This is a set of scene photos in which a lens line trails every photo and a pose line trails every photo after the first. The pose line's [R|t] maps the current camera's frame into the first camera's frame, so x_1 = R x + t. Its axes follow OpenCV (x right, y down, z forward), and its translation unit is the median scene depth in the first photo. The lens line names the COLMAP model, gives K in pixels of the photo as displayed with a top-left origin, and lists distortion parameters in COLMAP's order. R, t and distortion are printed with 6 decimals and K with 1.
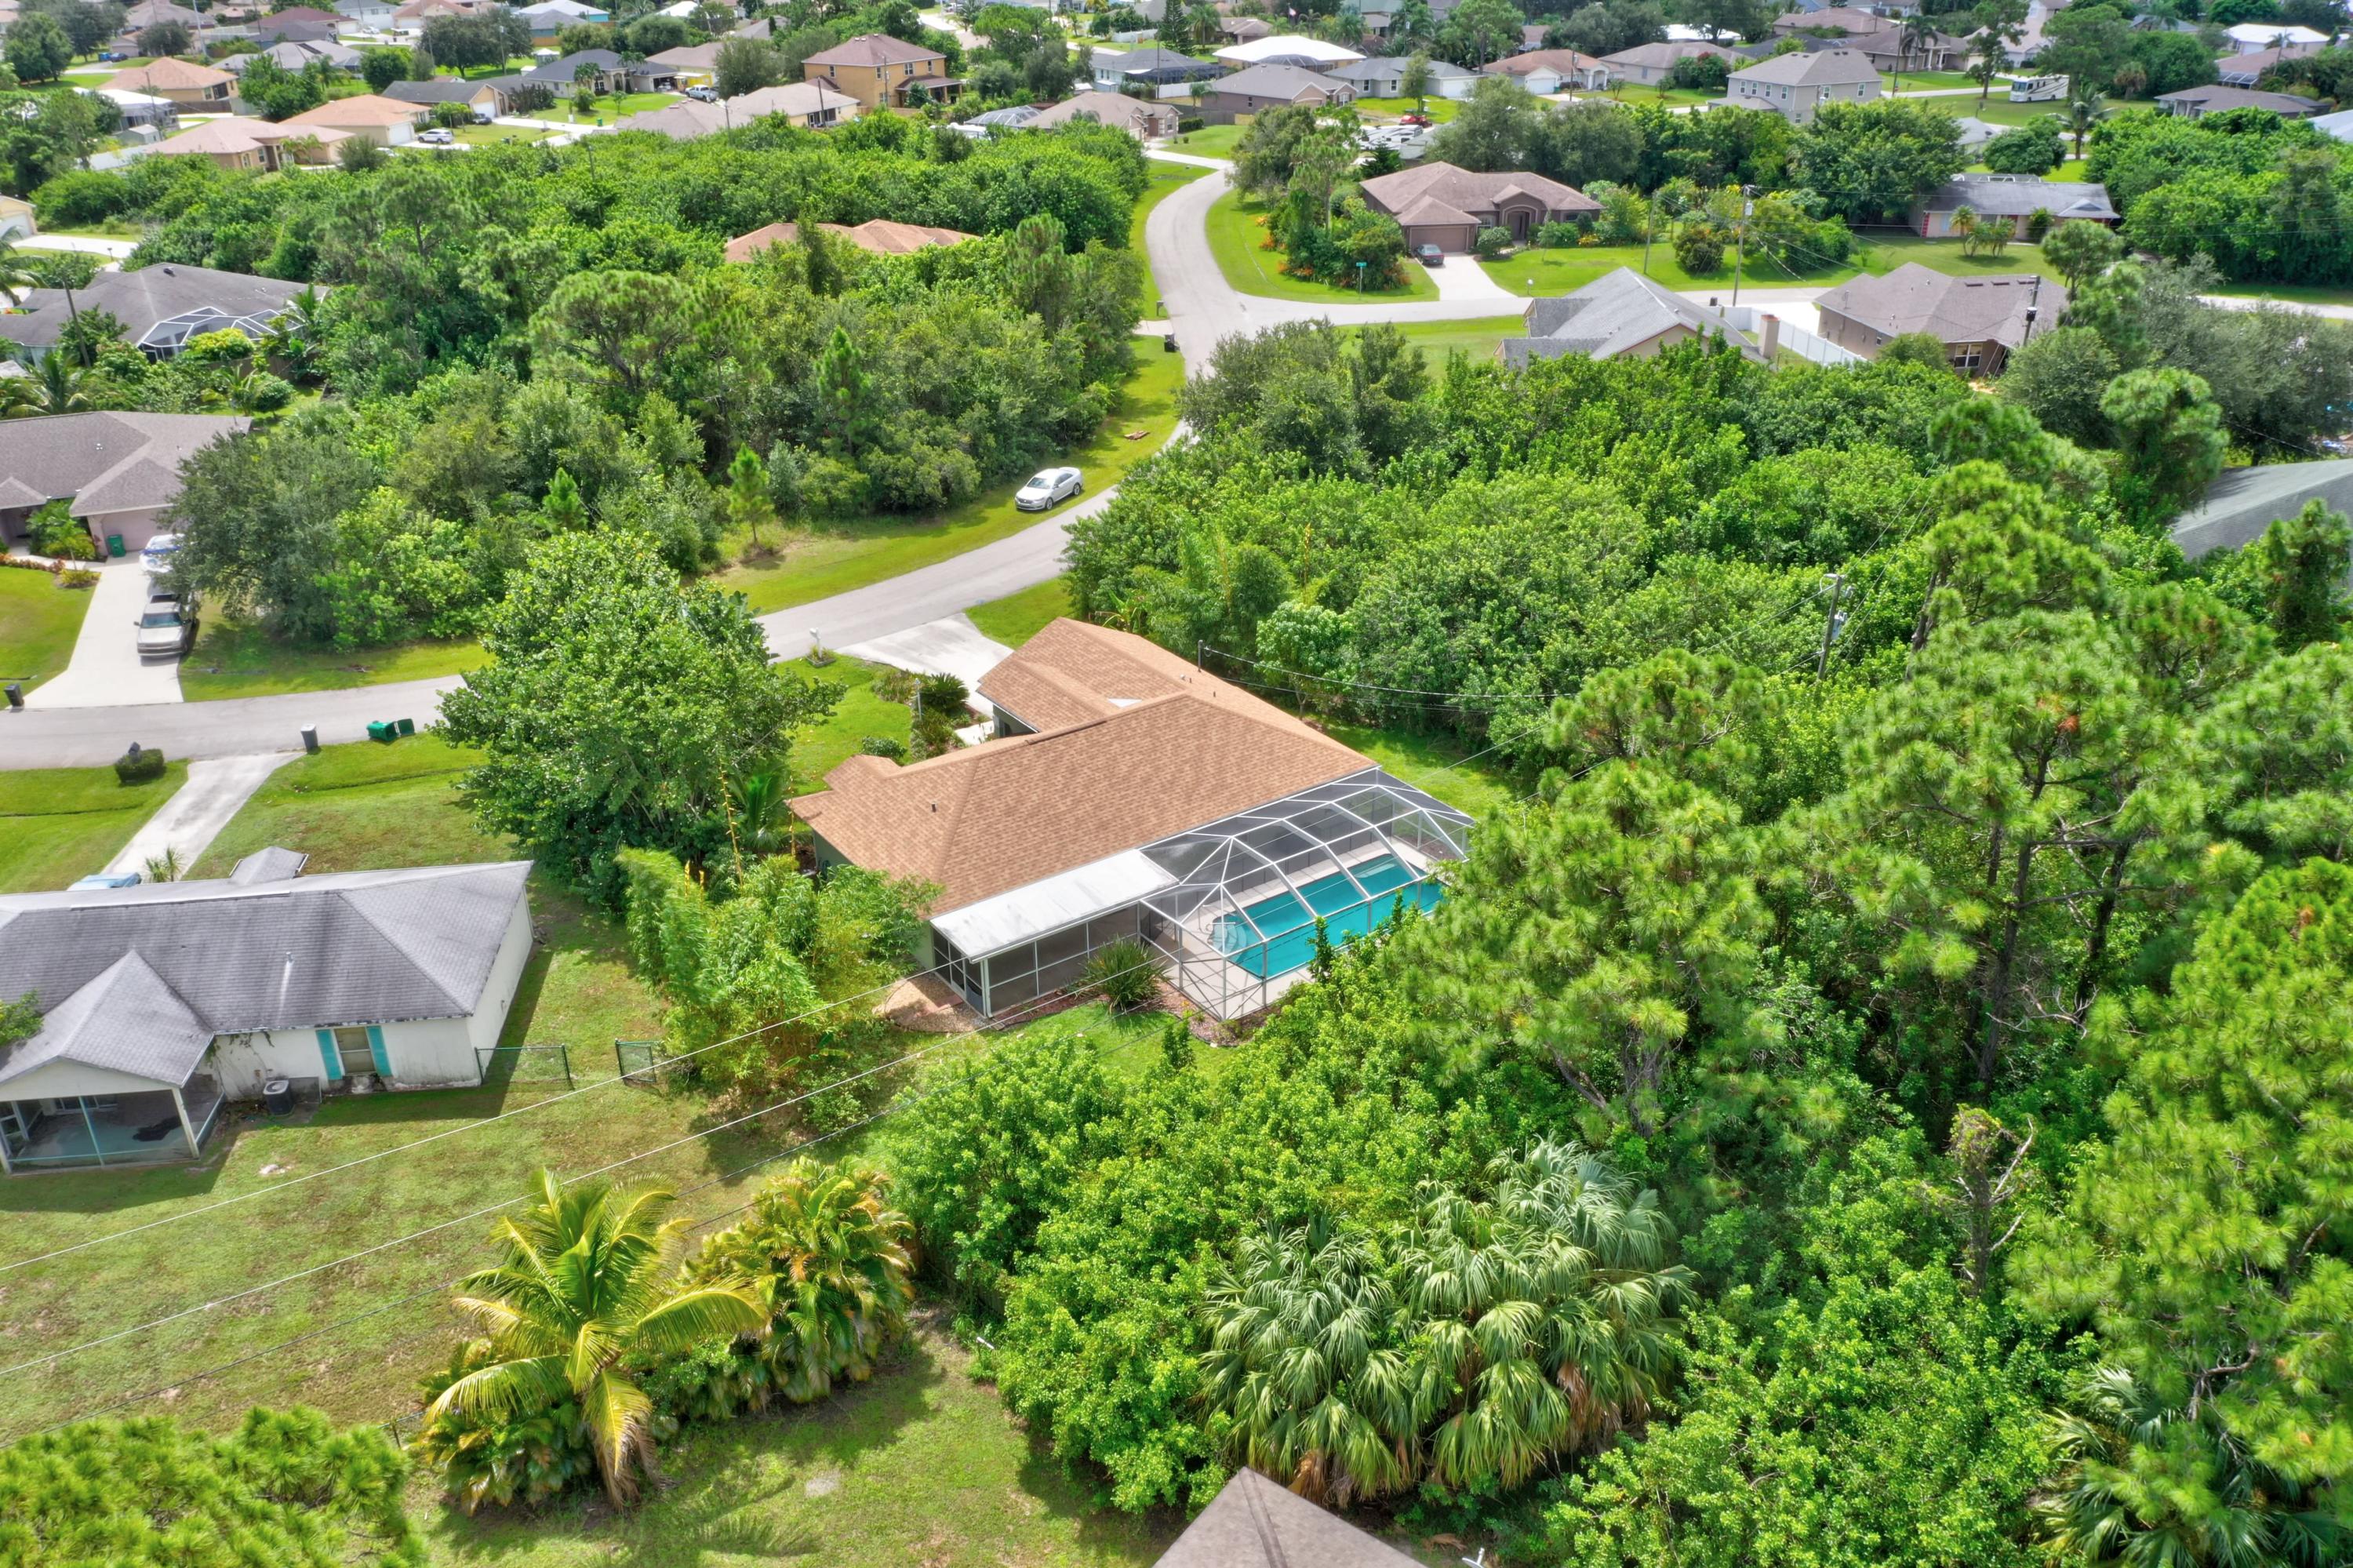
lens RADIAL K [[1842.7, 0, 1176.5], [0, 1842.7, 784.0], [0, 0, 1]] dist [-0.025407, -0.004452]
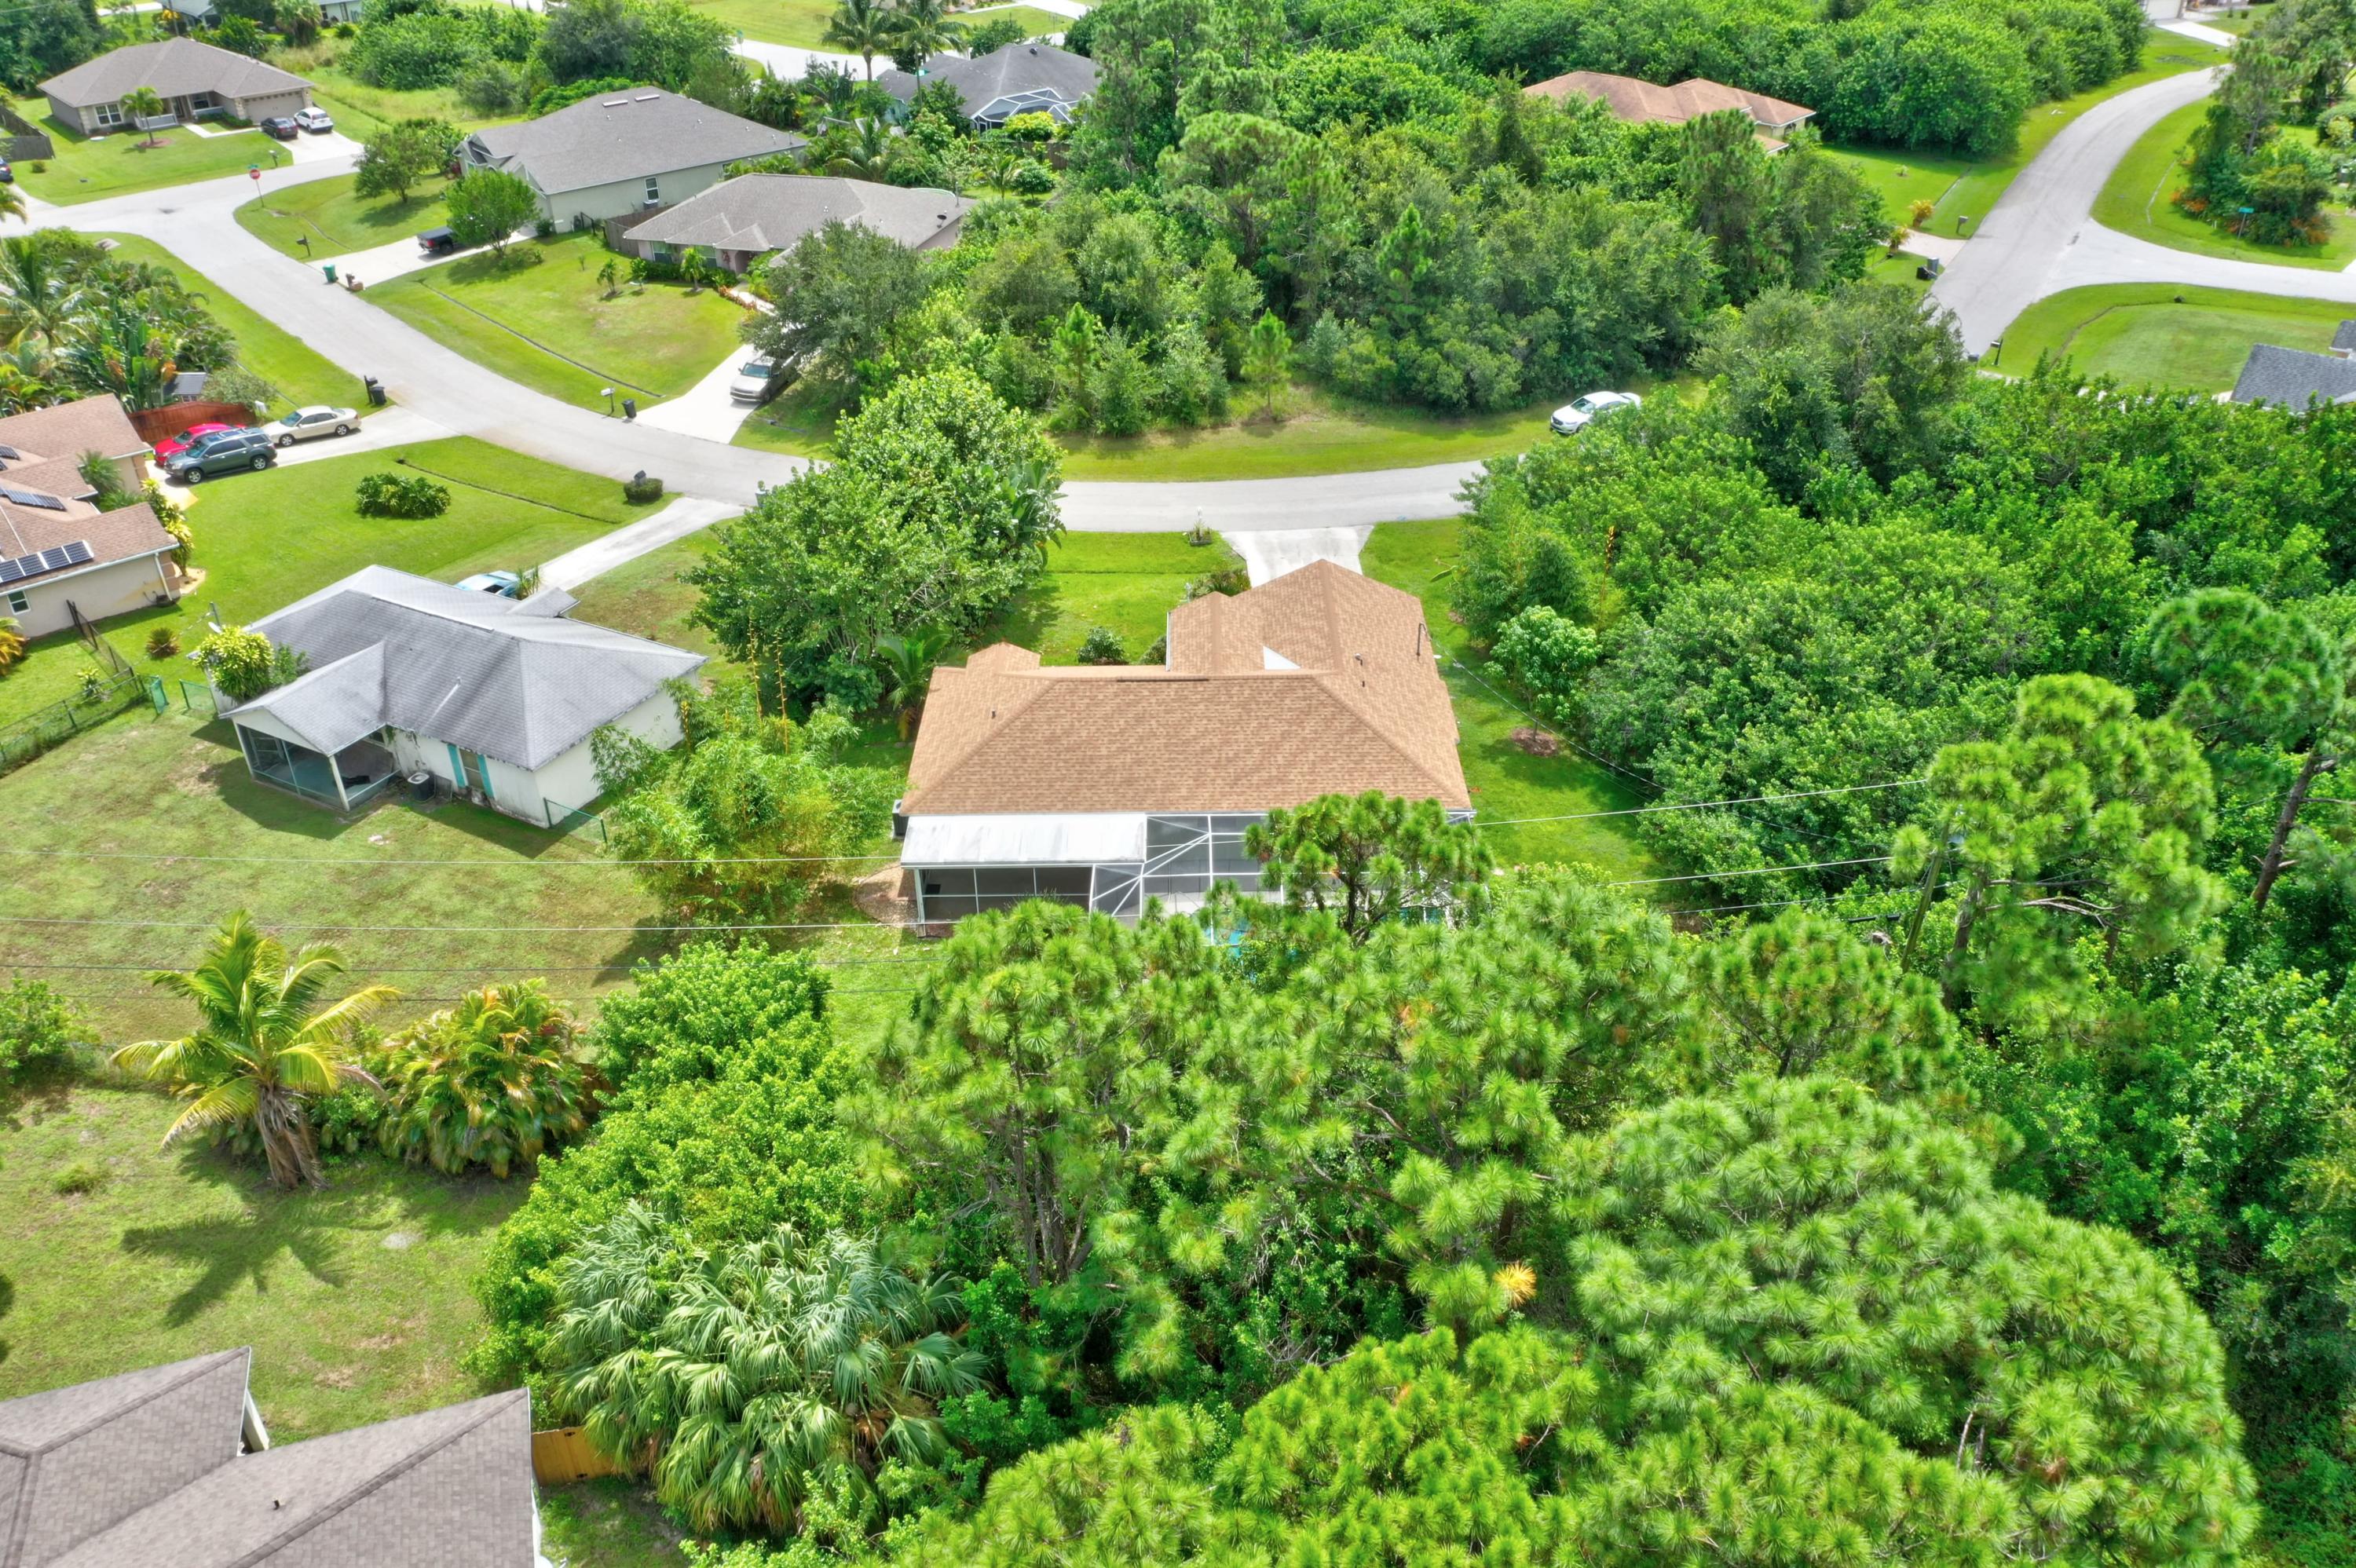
lens RADIAL K [[1845.8, 0, 1180.8], [0, 1845.8, 783.6], [0, 0, 1]] dist [-0.015621, -0.007127]
pose [[0.816078, 0.306426, -0.490019, 0.287184], [-0.254780, 0.951782, 0.170873, -0.093175], [0.518752, -0.014599, 0.854800, 0.101500]]
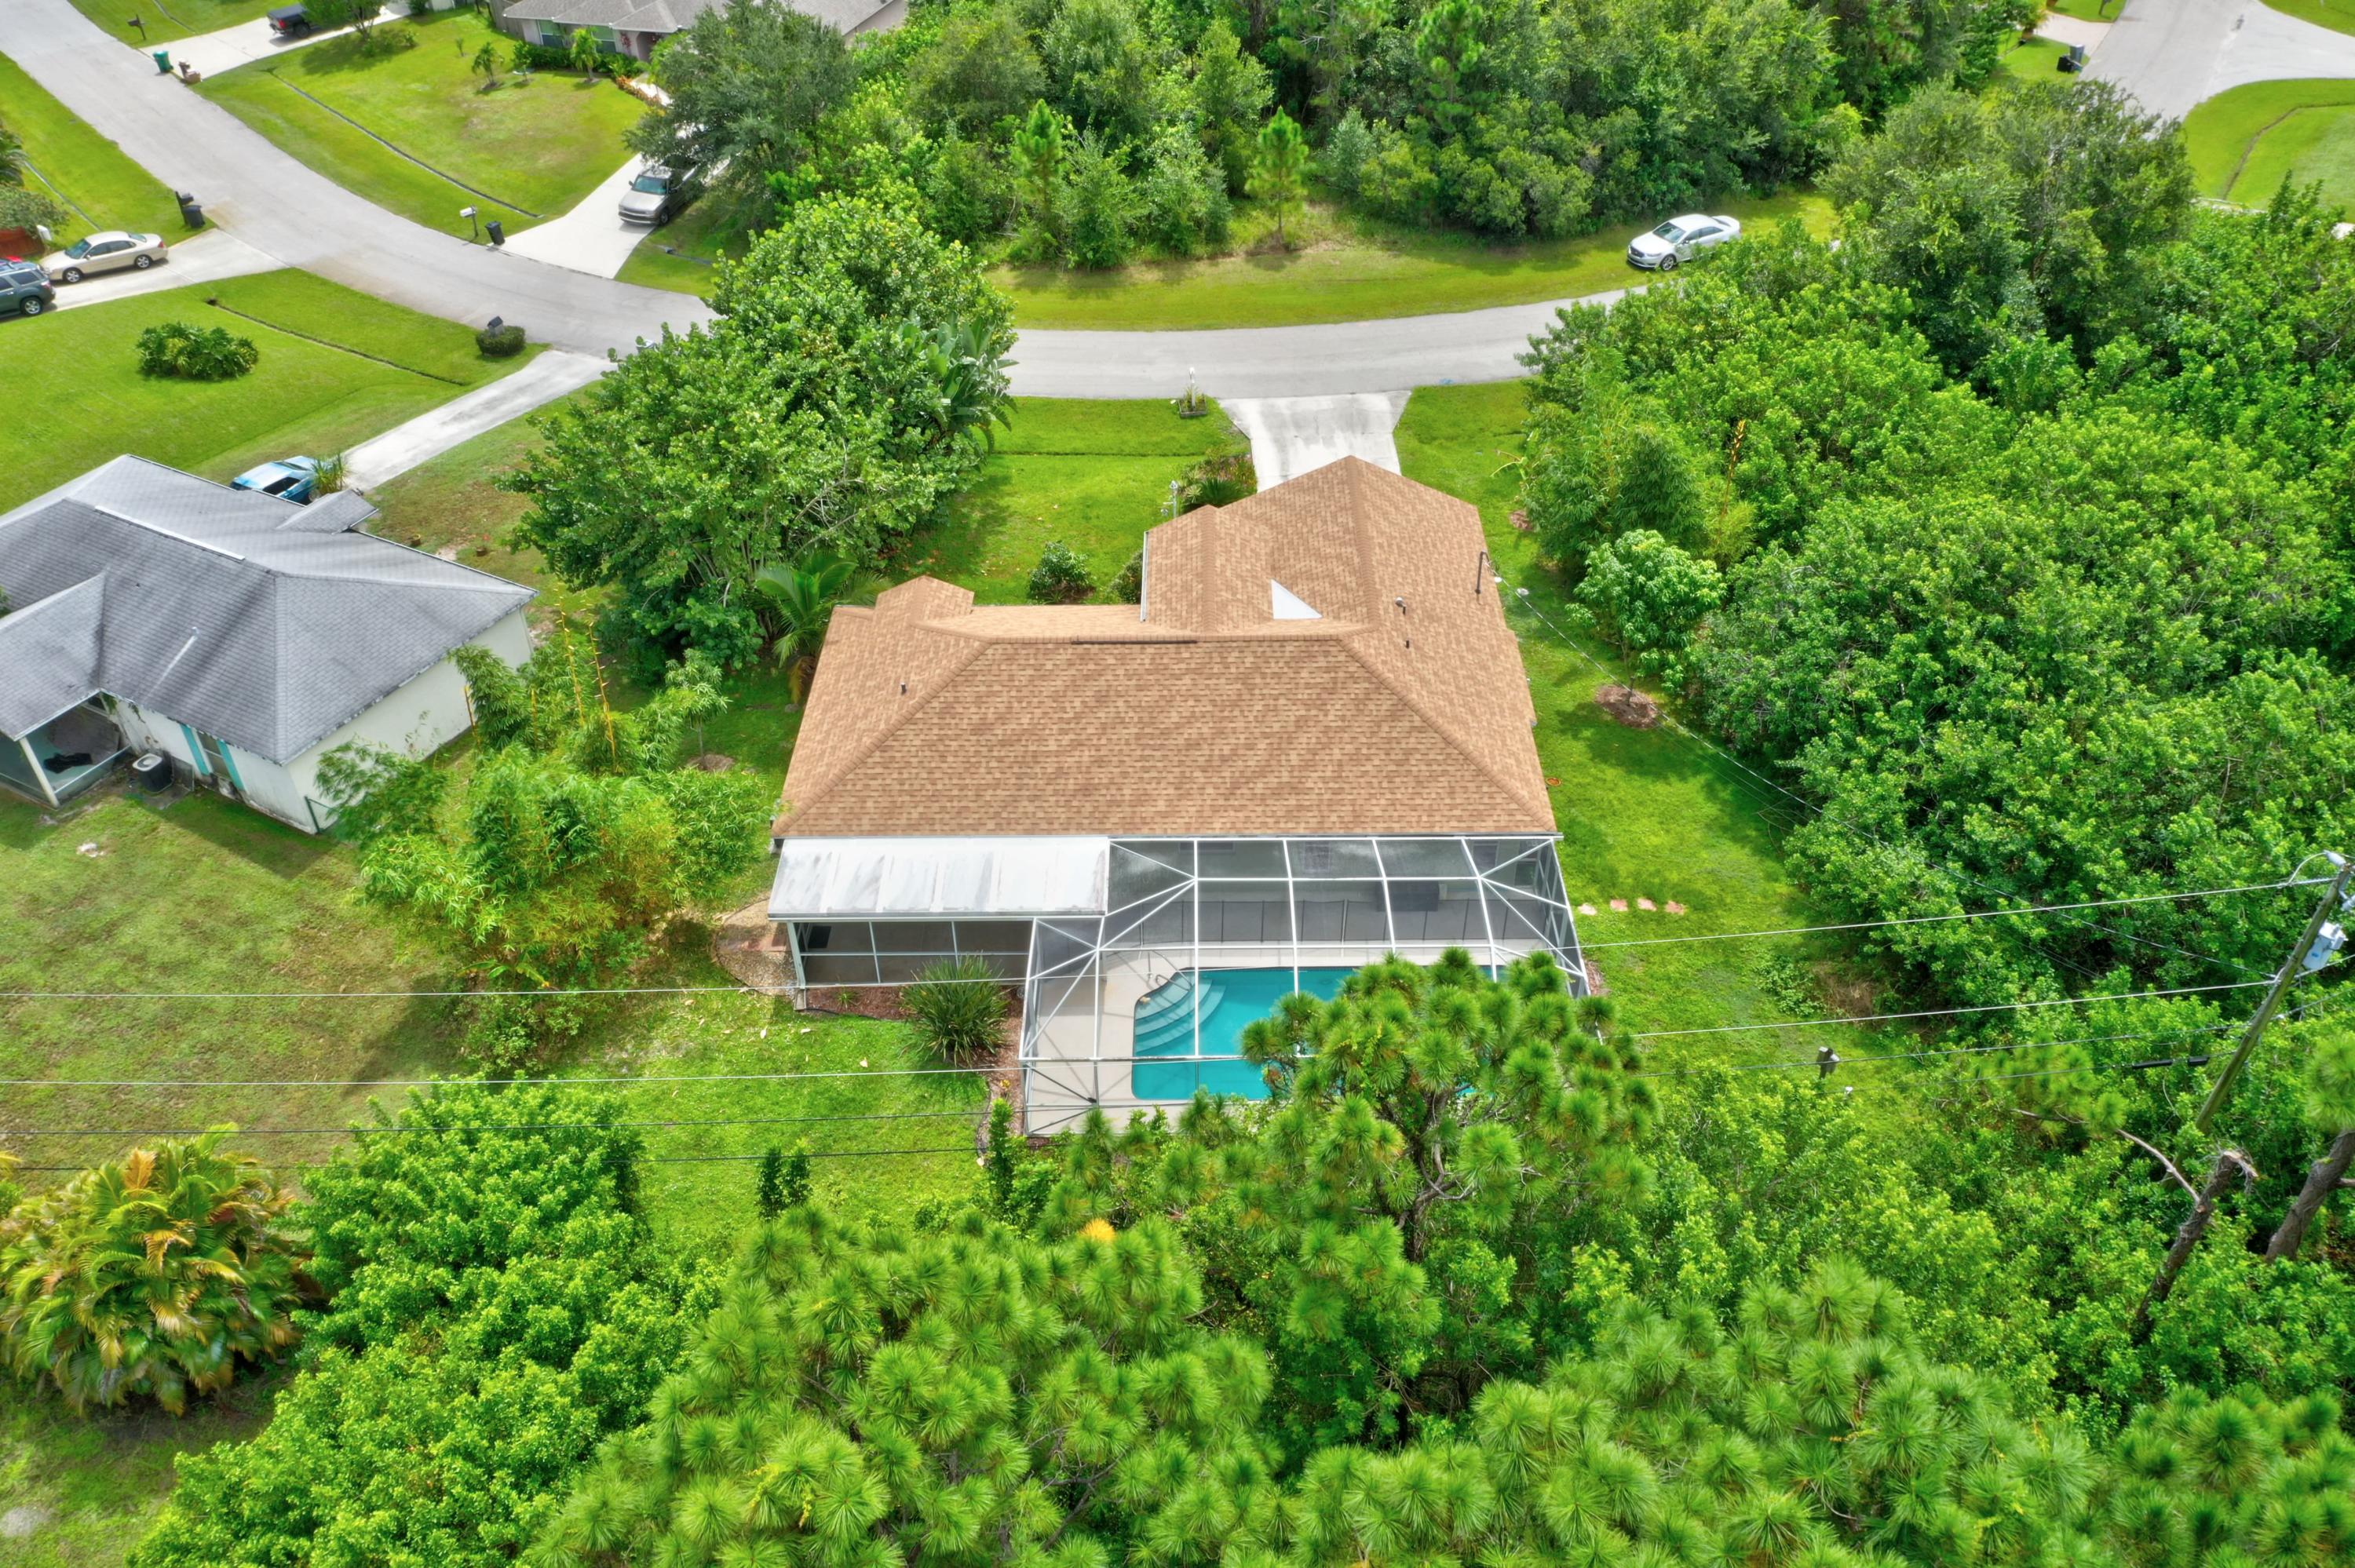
lens RADIAL K [[1843.9, 0, 1177.5], [0, 1843.9, 784.0], [0, 0, 1]] dist [-0.025407, -0.004452]
pose [[0.813477, 0.360476, -0.456413, 0.194245], [-0.256898, 0.926760, 0.274081, -0.113748], [0.521785, -0.105707, 0.846503, 0.249630]]
